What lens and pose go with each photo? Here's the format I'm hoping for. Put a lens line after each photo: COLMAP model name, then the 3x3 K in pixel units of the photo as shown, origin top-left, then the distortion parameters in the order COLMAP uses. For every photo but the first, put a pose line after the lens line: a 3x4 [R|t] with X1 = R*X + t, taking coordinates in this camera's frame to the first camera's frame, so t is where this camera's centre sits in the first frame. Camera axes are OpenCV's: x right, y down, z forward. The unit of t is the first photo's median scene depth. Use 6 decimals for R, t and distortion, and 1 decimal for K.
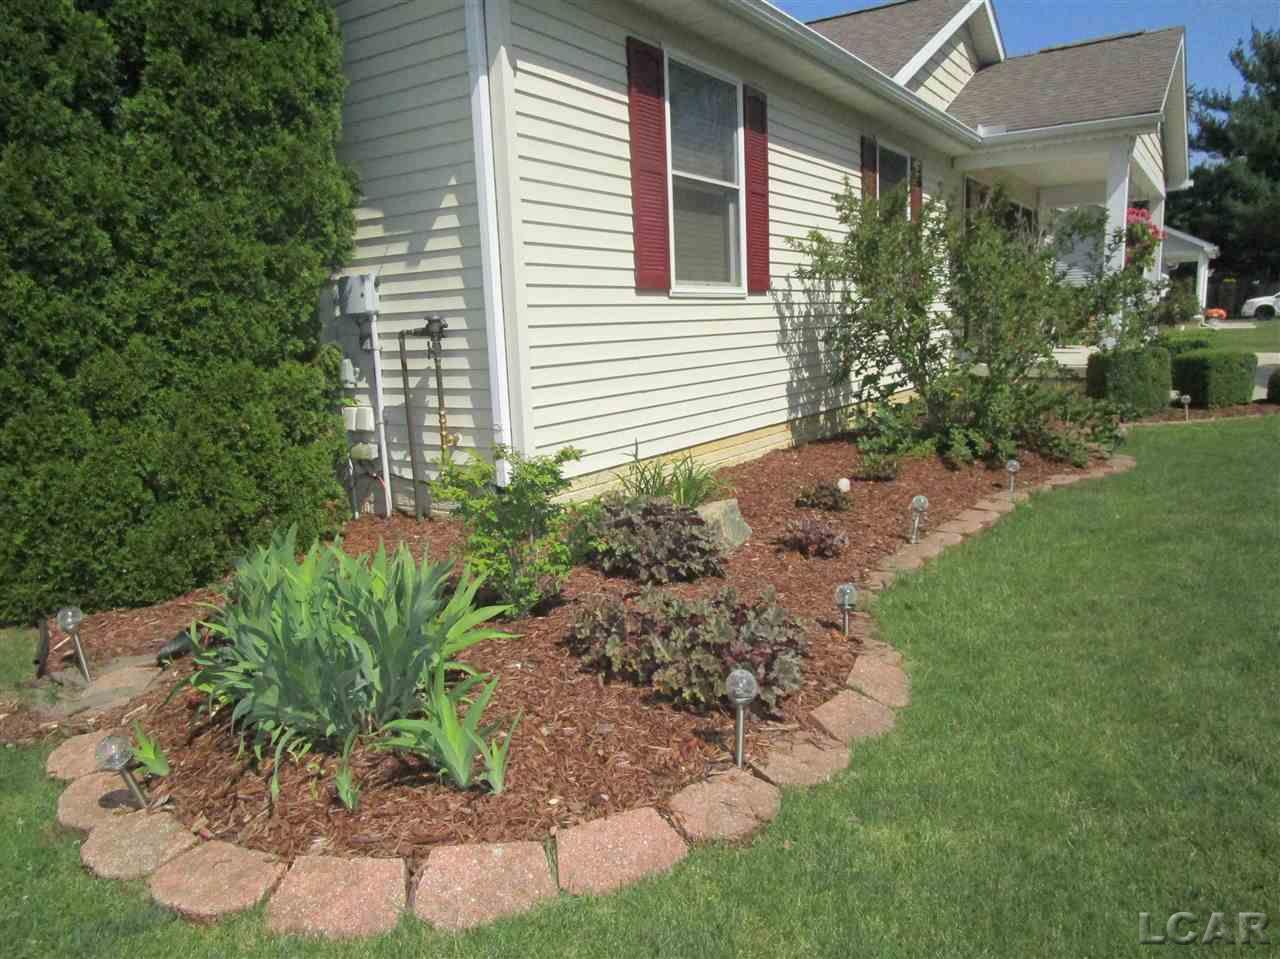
lens RADIAL K [[898.1, 0, 640.0], [0, 898.1, 479.5], [0, 0, 1]] dist [-0.029423, 0.006402]
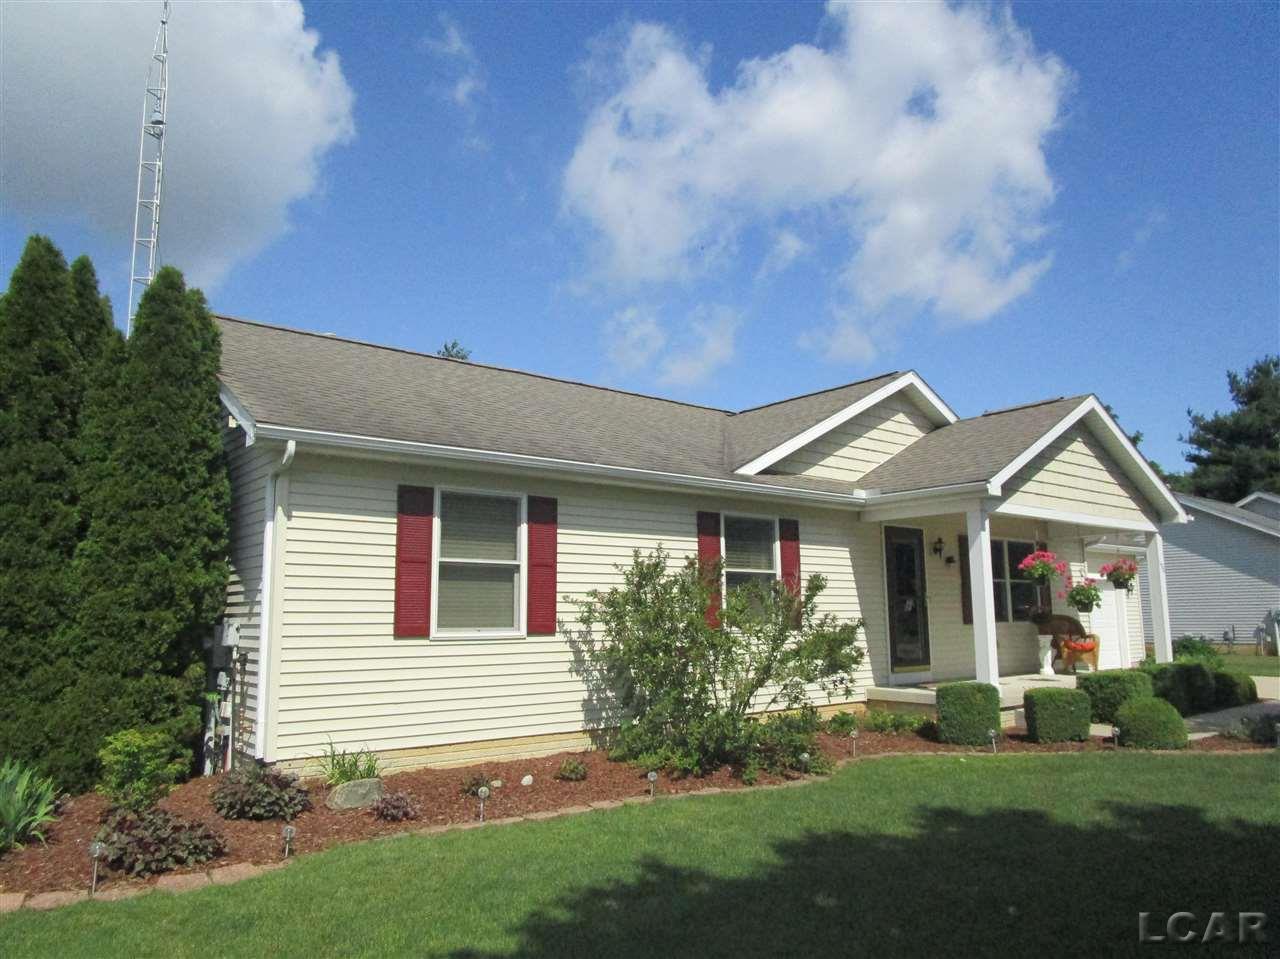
lens RADIAL K [[898.1, 0, 640.0], [0, 898.1, 479.5], [0, 0, 1]] dist [-0.029423, 0.006402]
pose [[0.957811, -0.004835, -0.287358, 0.855579], [-0.083631, 0.951900, -0.294774, -0.048699], [0.274962, 0.306370, 0.911336, -0.381316]]
